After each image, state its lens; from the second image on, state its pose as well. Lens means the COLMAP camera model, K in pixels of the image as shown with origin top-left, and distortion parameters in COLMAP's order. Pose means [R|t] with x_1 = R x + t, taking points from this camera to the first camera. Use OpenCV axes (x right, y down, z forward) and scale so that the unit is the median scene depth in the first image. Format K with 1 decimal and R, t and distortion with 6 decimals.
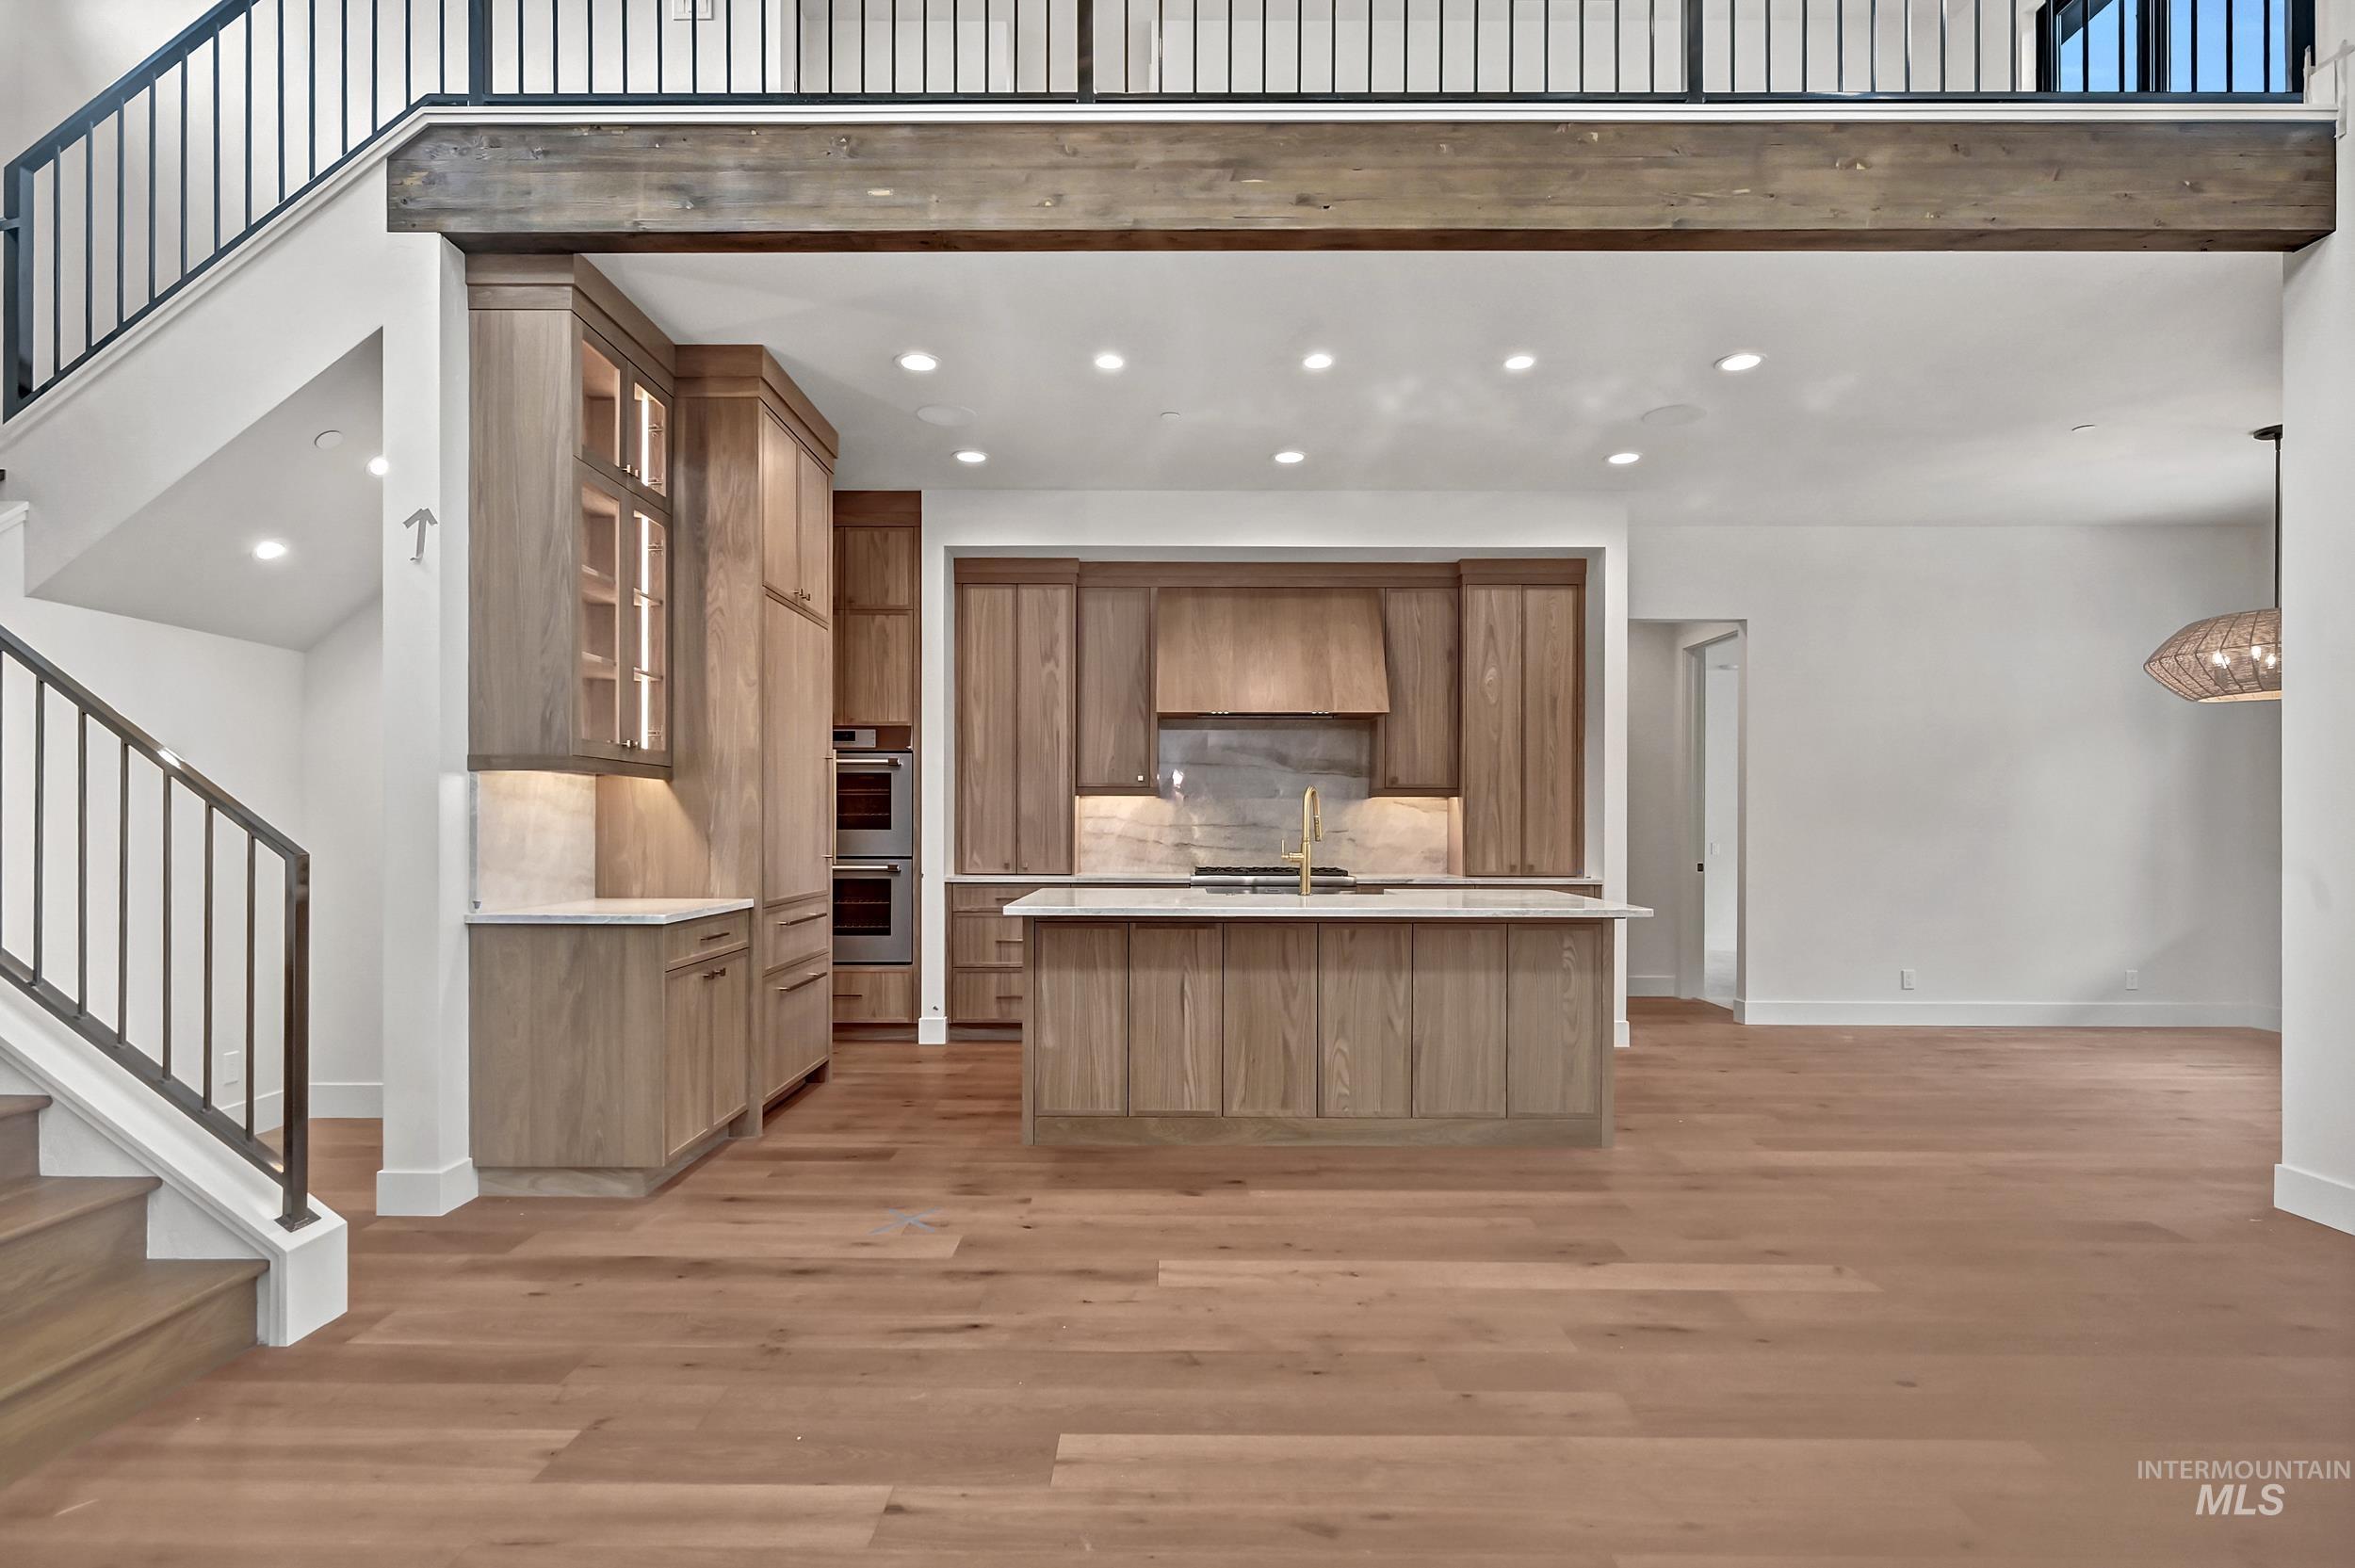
lens RADIAL K [[1200.2, 0, 1180.9], [0, 1200.2, 846.4], [0, 0, 1]] dist [-0.002542, 0.000827]
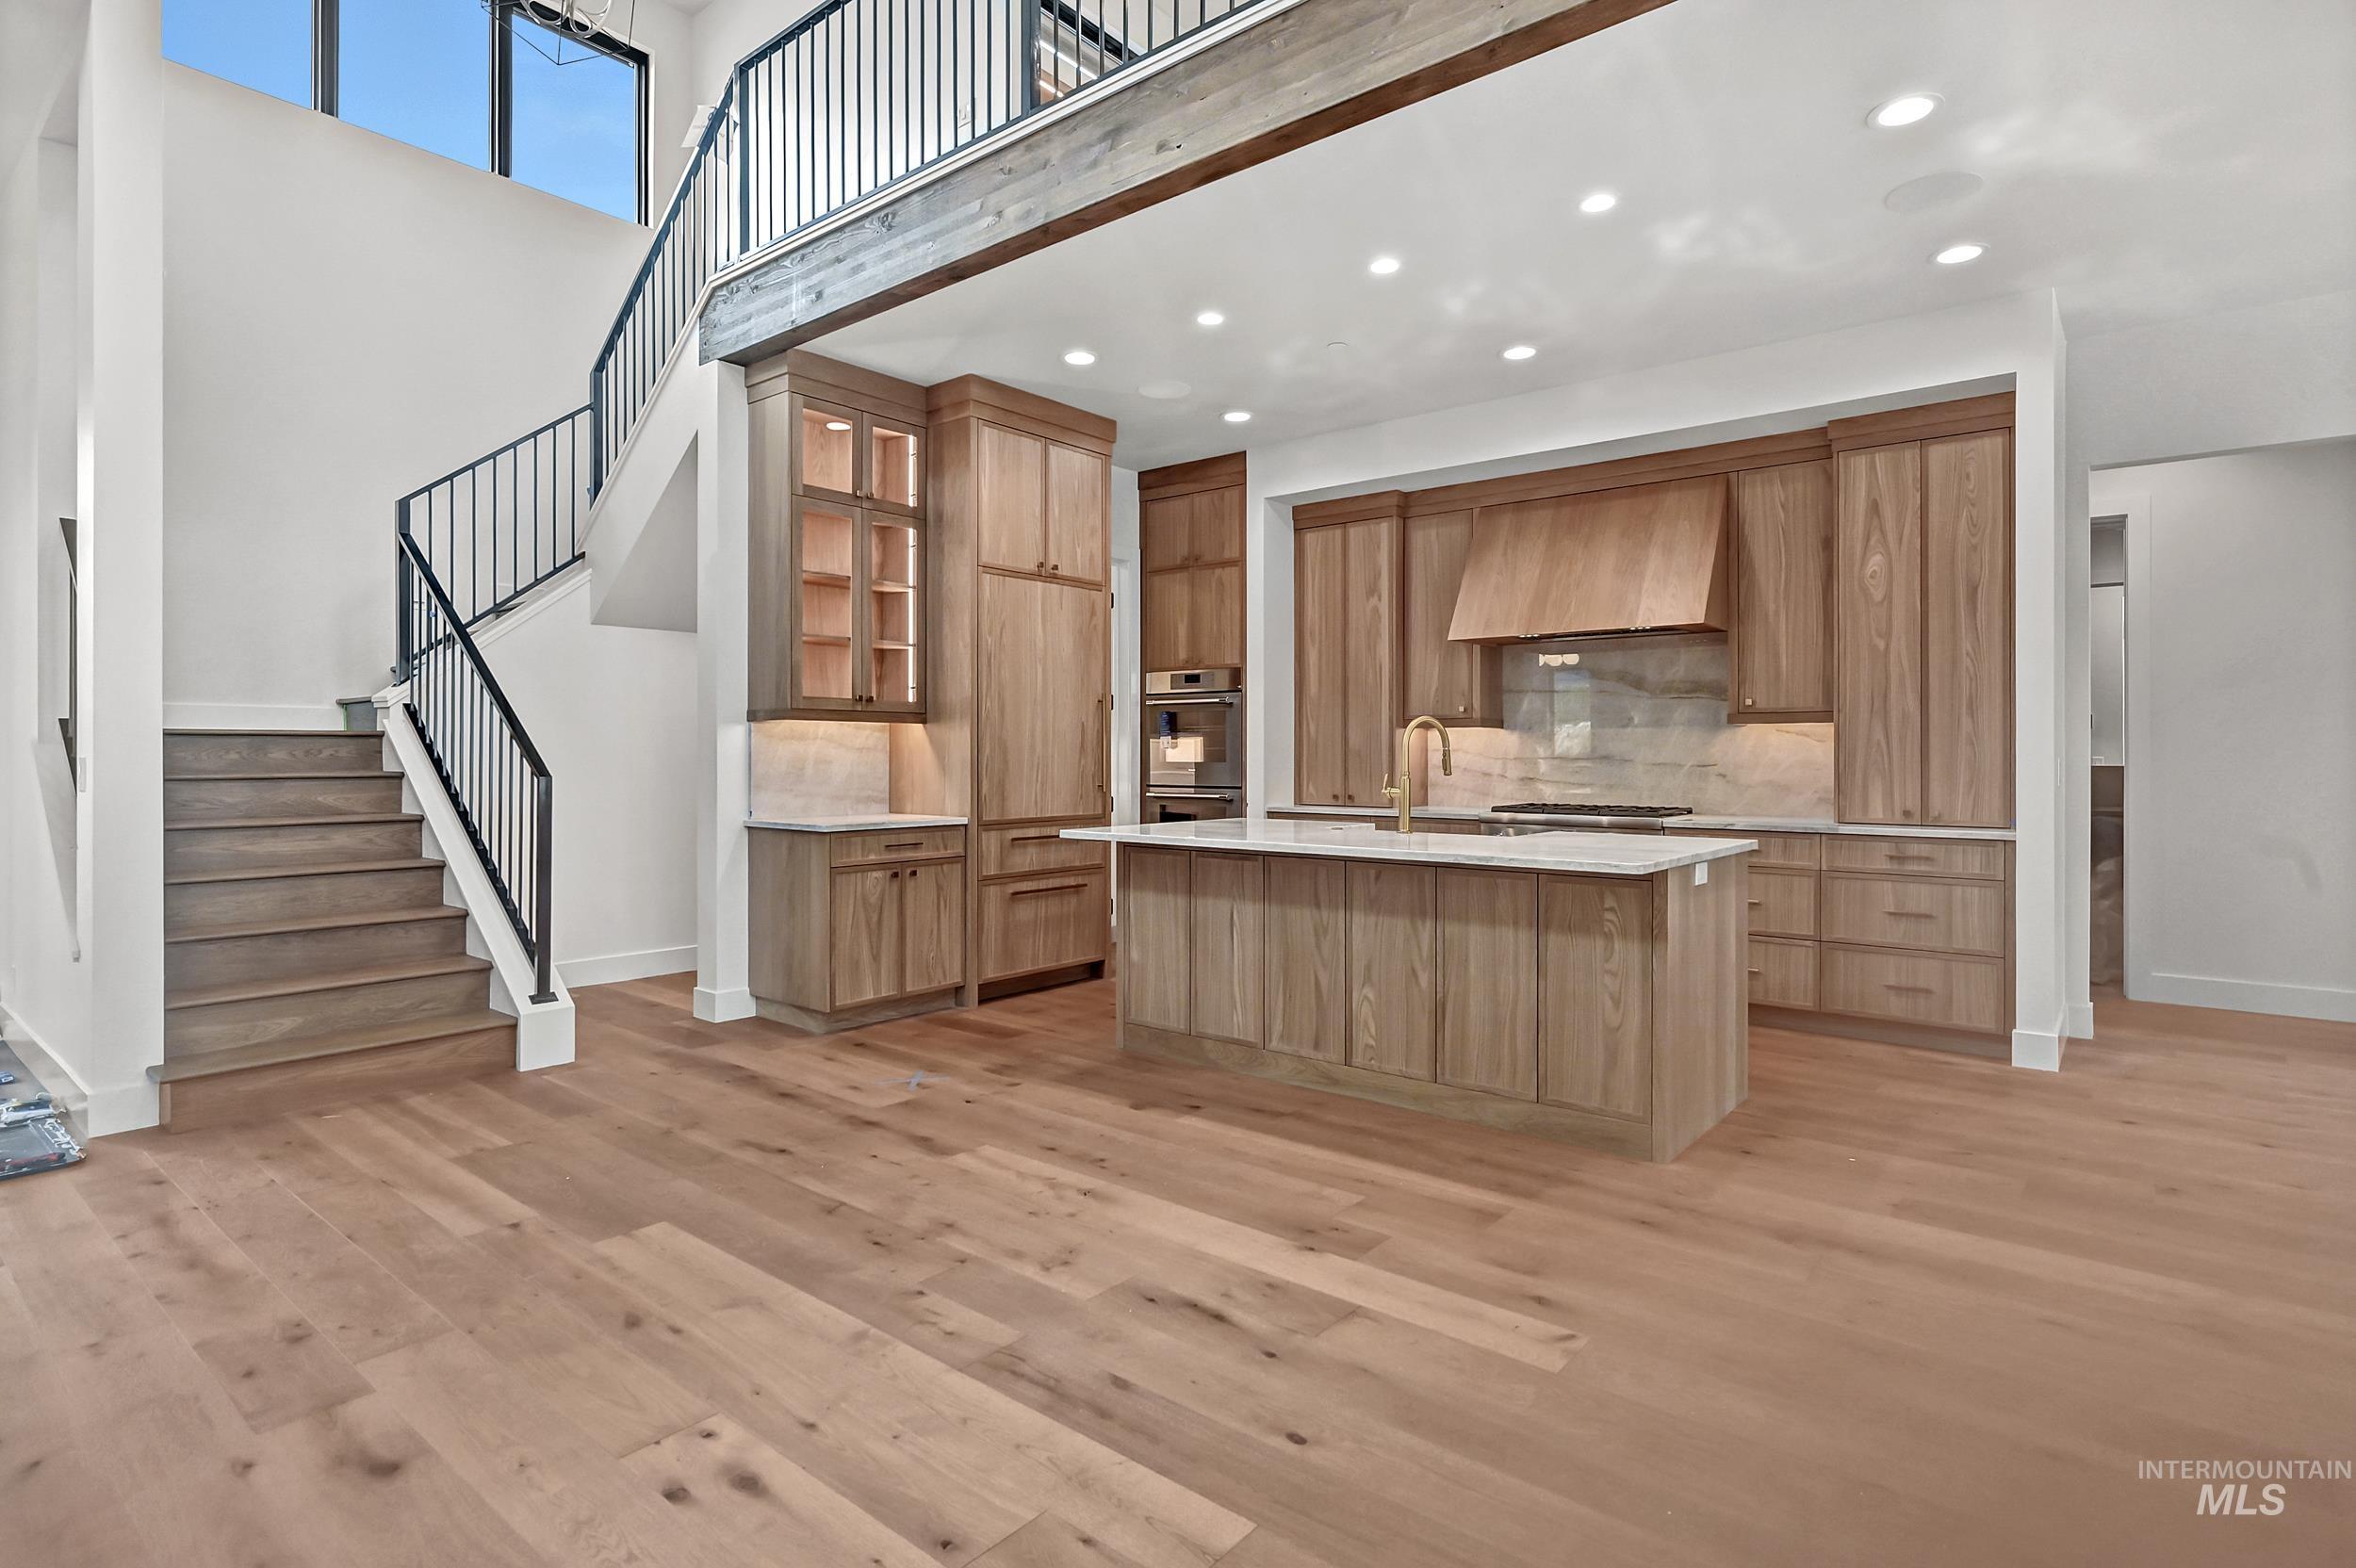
lens RADIAL K [[1200.8, 0, 1176.7], [0, 1200.8, 773.7], [0, 0, 1]] dist [-0.002542, 0.000827]
pose [[0.768866, 0.007819, -0.639362, 0.617612], [-0.010669, 0.999943, -0.000601, -0.003361], [0.639321, 0.007283, 0.768906, 0.181202]]
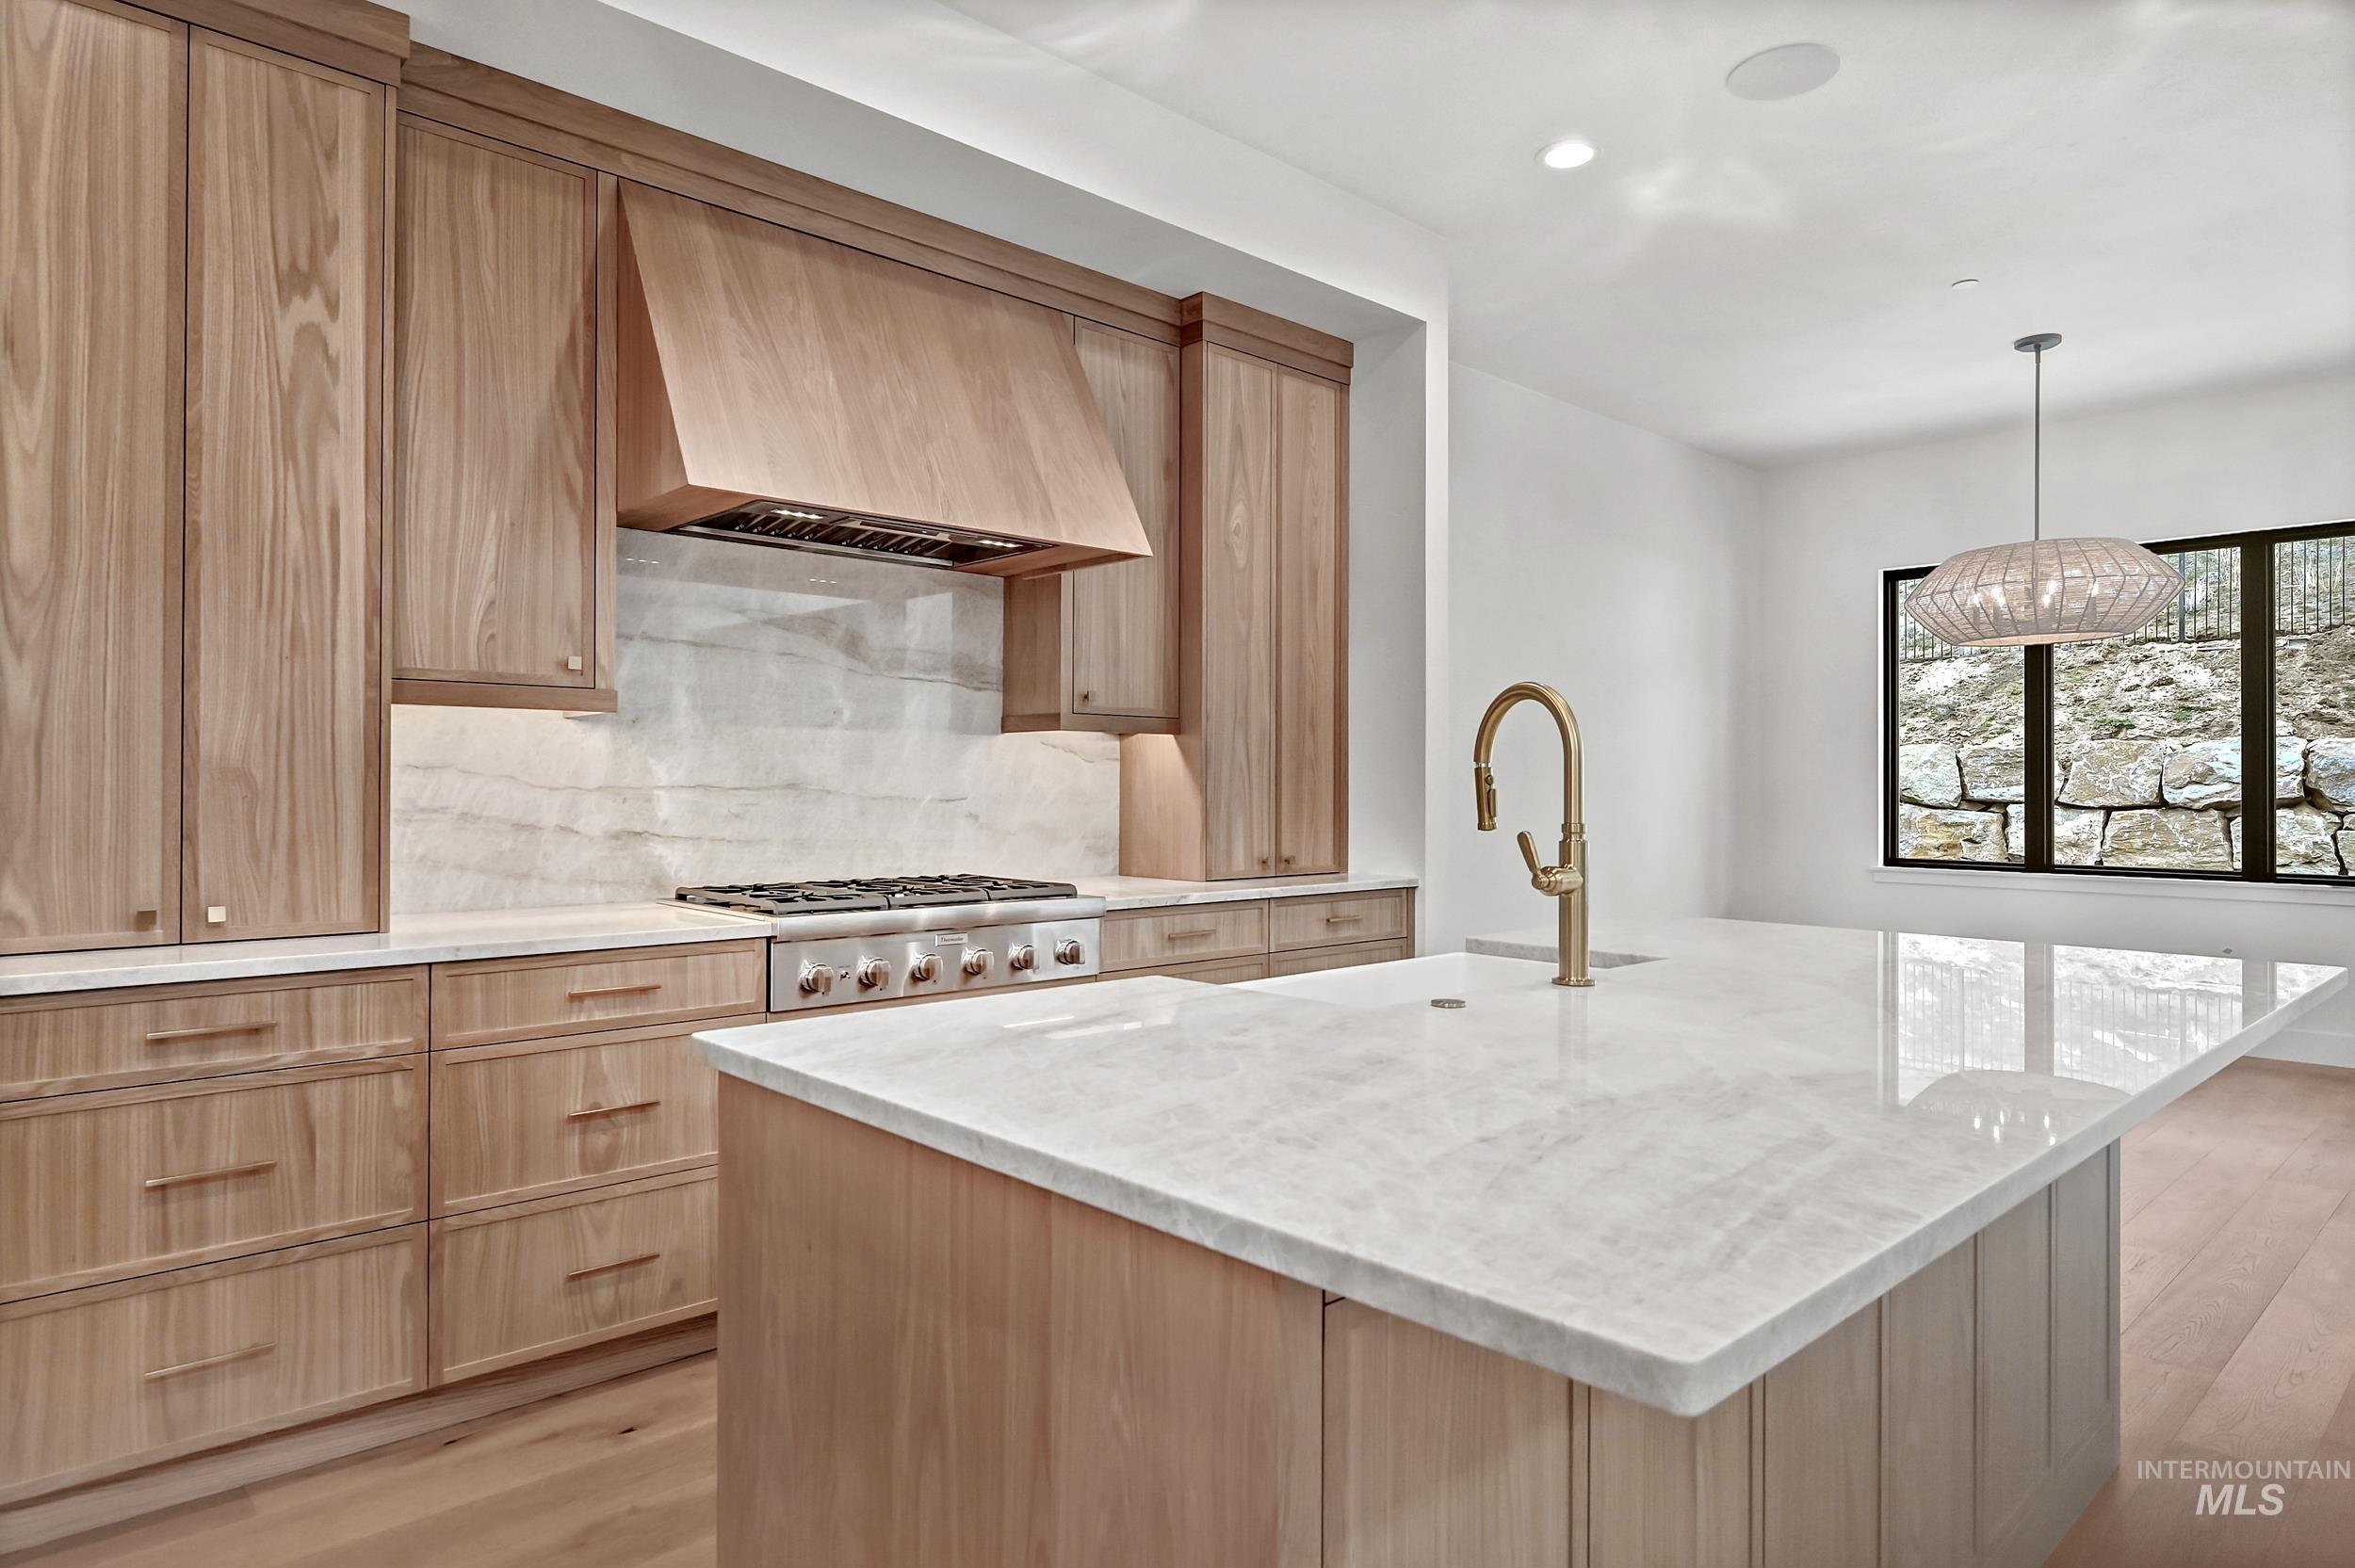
lens RADIAL K [[1358.2, 0, 1179.0], [0, 1358.2, 781.6], [0, 0, 1]] dist [-0.011361, 0.008441]
pose [[0.732893, 0.001658, 0.680342, -0.281788], [0.010771, 0.999843, -0.014039, -0.017557], [-0.680259, 0.017617, 0.732760, 0.853175]]
